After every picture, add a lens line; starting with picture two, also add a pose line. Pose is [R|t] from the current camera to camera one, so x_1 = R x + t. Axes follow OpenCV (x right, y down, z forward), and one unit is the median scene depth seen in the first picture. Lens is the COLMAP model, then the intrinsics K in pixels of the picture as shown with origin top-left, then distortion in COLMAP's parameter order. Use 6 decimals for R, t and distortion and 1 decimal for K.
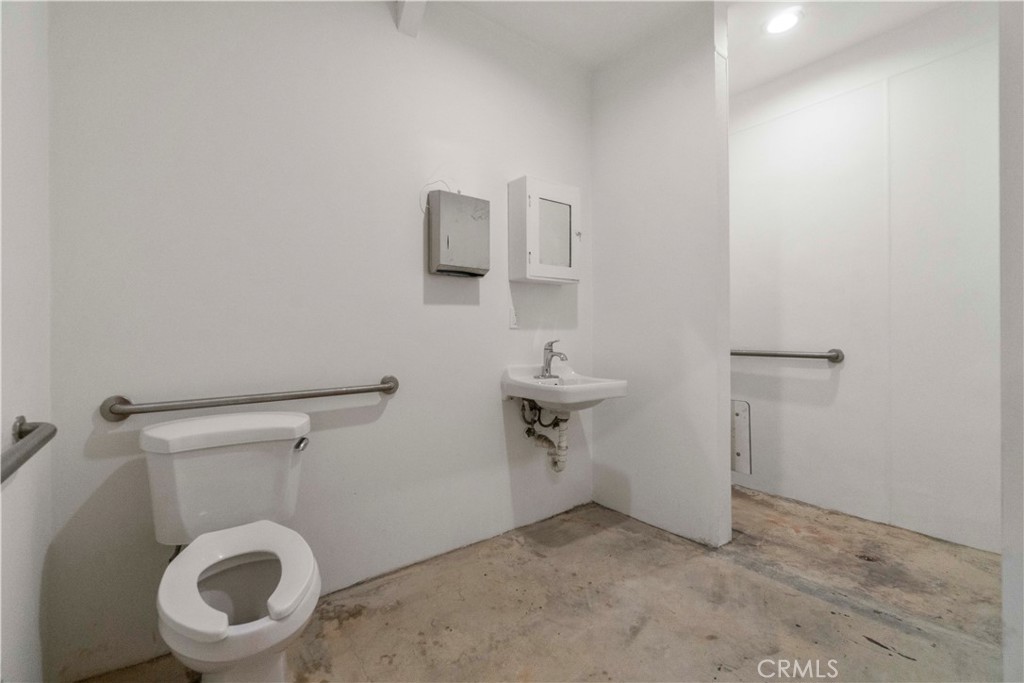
lens RADIAL K [[441.4, 0, 509.9], [0, 441.4, 339.7], [0, 0, 1]] dist [-0.001514, -0.000170]
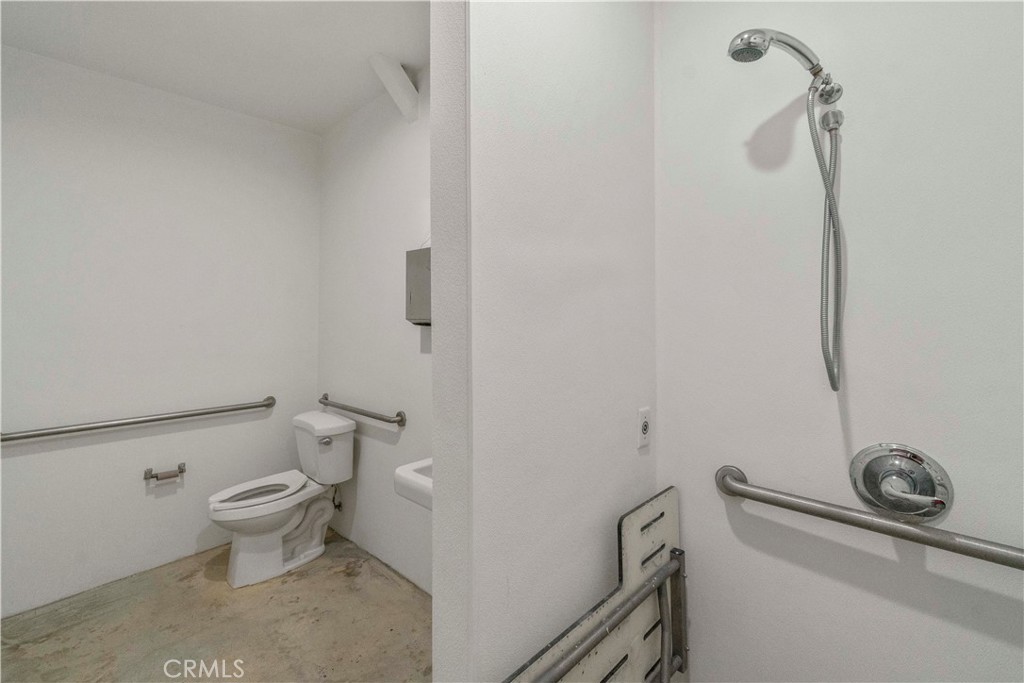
lens RADIAL K [[441.4, 0, 509.9], [0, 441.4, 336.5], [0, 0, 1]] dist [-0.001514, -0.000170]
pose [[0.138265, 0.001992, -0.990393, 0.986545], [-0.012393, 0.999923, 0.000281, -0.129357], [0.990318, 0.012236, 0.138279, 1.151672]]
